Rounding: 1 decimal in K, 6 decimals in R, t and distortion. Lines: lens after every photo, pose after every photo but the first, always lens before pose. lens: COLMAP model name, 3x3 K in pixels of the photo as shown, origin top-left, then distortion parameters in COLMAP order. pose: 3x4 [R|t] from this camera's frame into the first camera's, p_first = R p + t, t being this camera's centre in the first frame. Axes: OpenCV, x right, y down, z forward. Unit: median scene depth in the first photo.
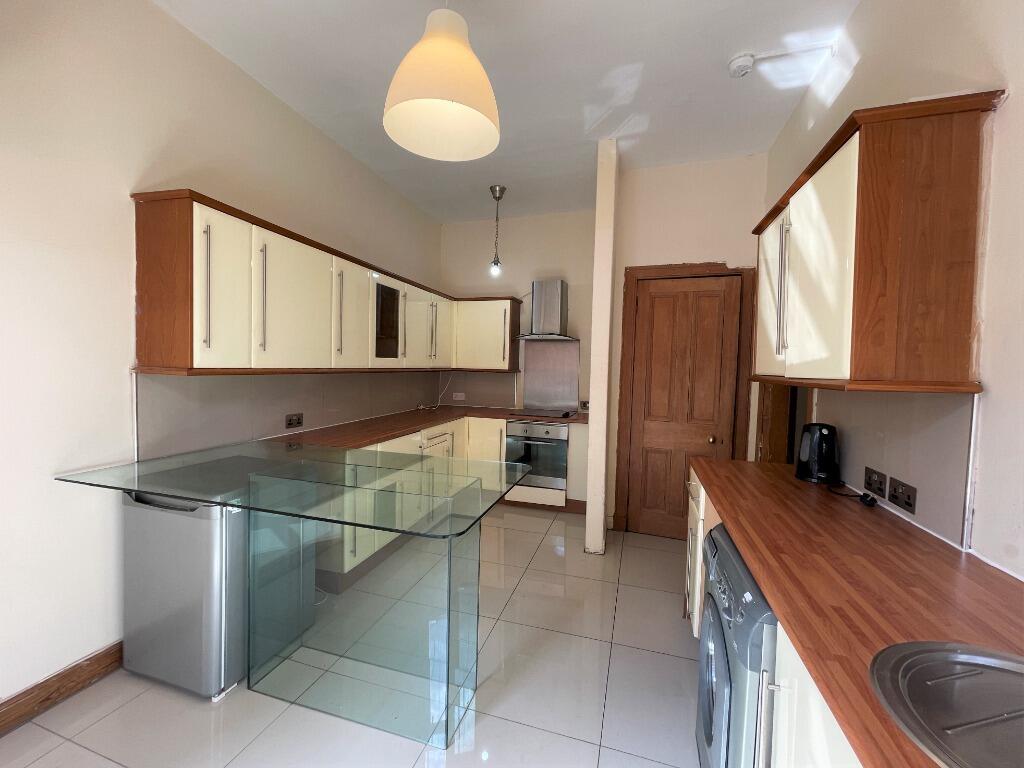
lens RADIAL K [[425.8, 0, 512.0], [0, 425.8, 384.0], [0, 0, 1]] dist [-0.002835, -0.000123]
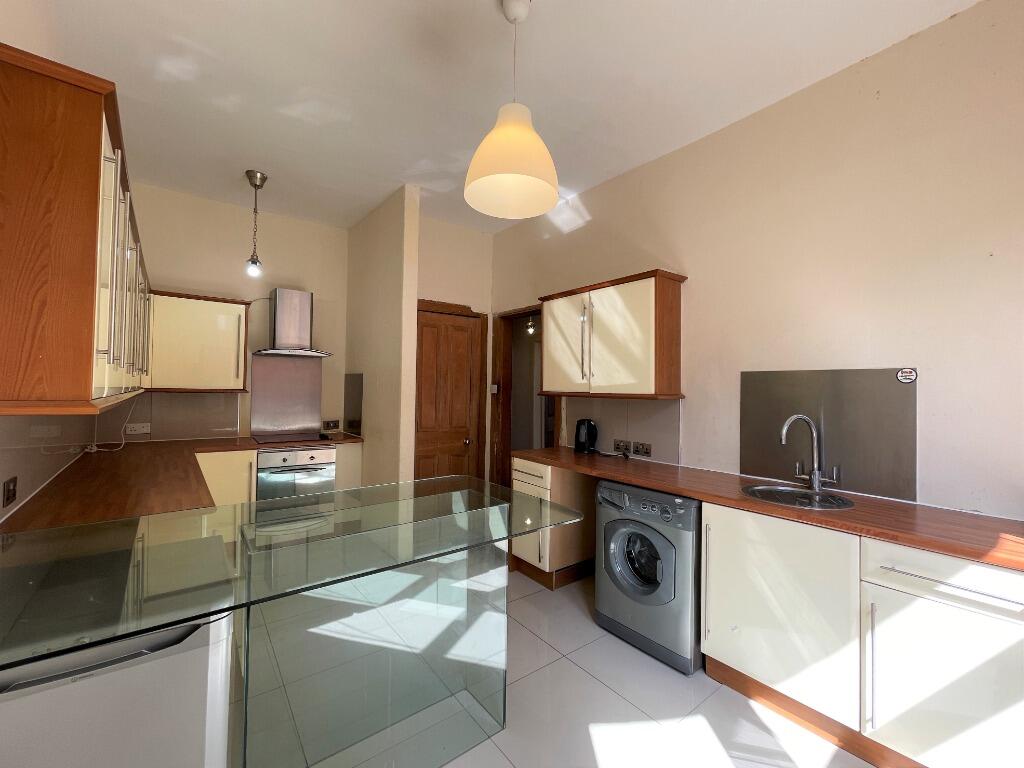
lens RADIAL K [[425.8, 0, 512.0], [0, 425.8, 384.0], [0, 0, 1]] dist [-0.002835, -0.000123]
pose [[0.574911, -0.004182, 0.818206, -0.547605], [0.032090, 0.999333, -0.017441, -0.019227], [-0.817587, 0.036283, 0.574661, 0.152343]]
